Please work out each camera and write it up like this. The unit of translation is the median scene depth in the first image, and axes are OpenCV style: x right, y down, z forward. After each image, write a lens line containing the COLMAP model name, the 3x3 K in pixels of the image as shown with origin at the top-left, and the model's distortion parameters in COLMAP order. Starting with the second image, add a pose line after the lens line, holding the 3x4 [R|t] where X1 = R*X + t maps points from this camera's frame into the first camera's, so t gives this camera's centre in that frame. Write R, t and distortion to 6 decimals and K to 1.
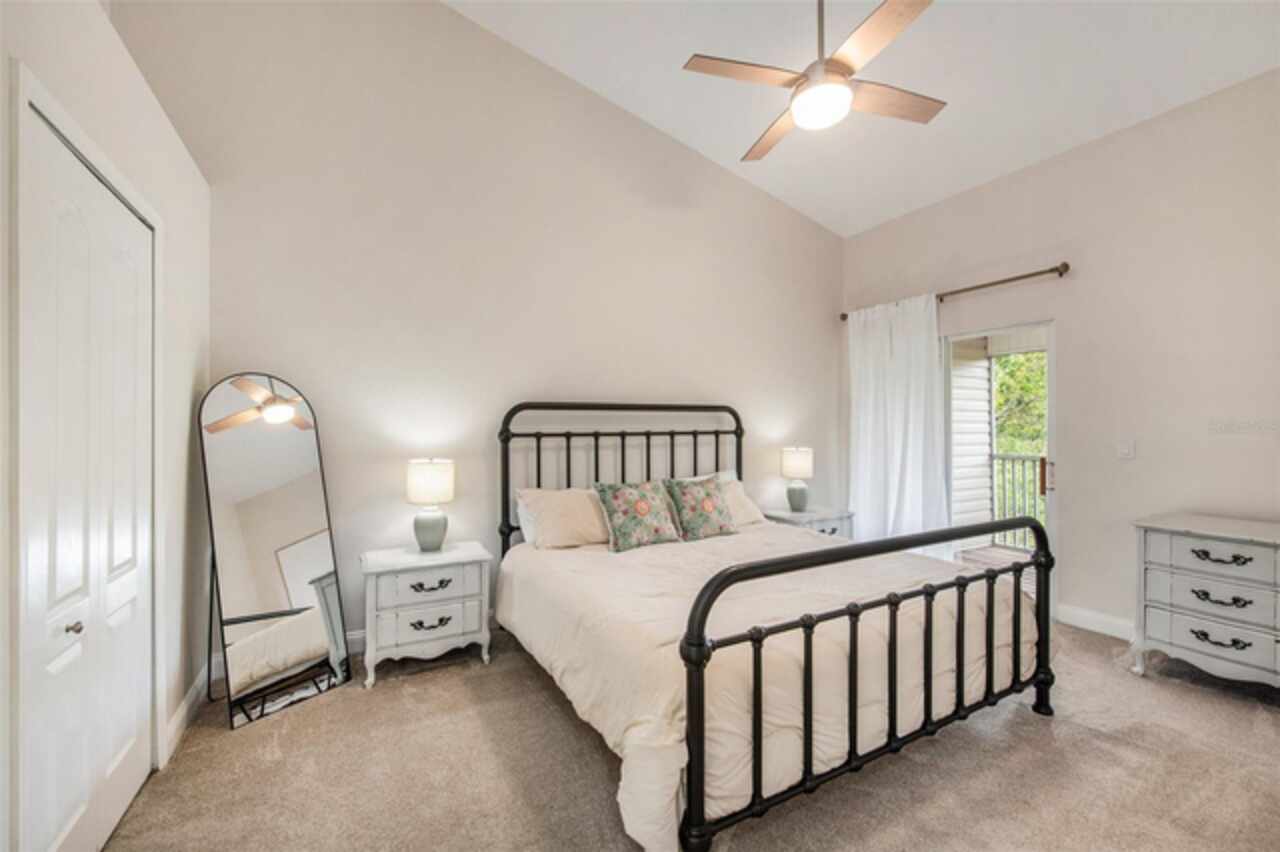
lens RADIAL K [[535.2, 0, 630.1], [0, 535.2, 430.9], [0, 0, 1]] dist [-0.001535, -0.008762]
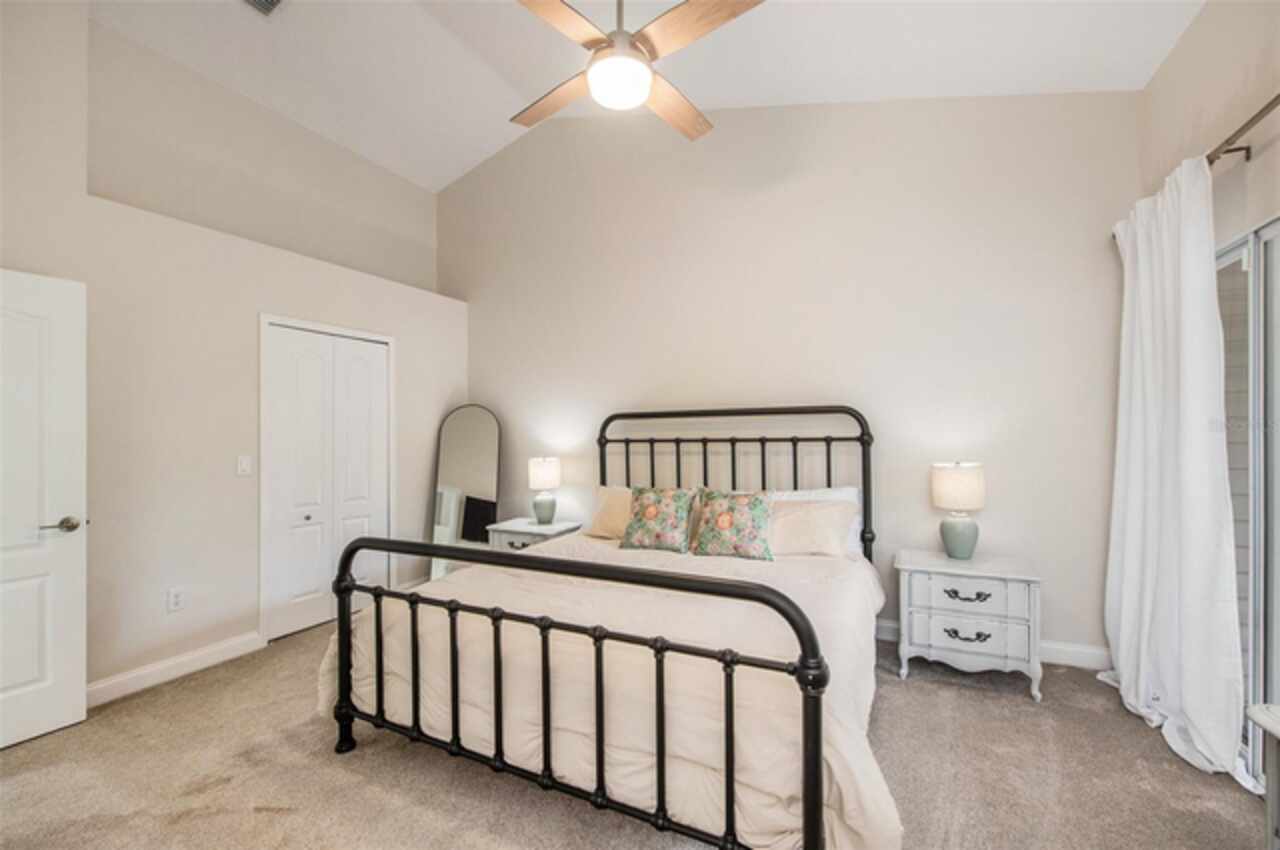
lens RADIAL K [[500.2, 0, 642.4], [0, 500.2, 434.6], [0, 0, 1]] dist [-0.000225, -0.000020]
pose [[0.584619, -0.001870, -0.811306, 0.805858], [0.003140, 0.999995, -0.000043, -0.007032], [0.811302, -0.002522, 0.584622, 0.424381]]
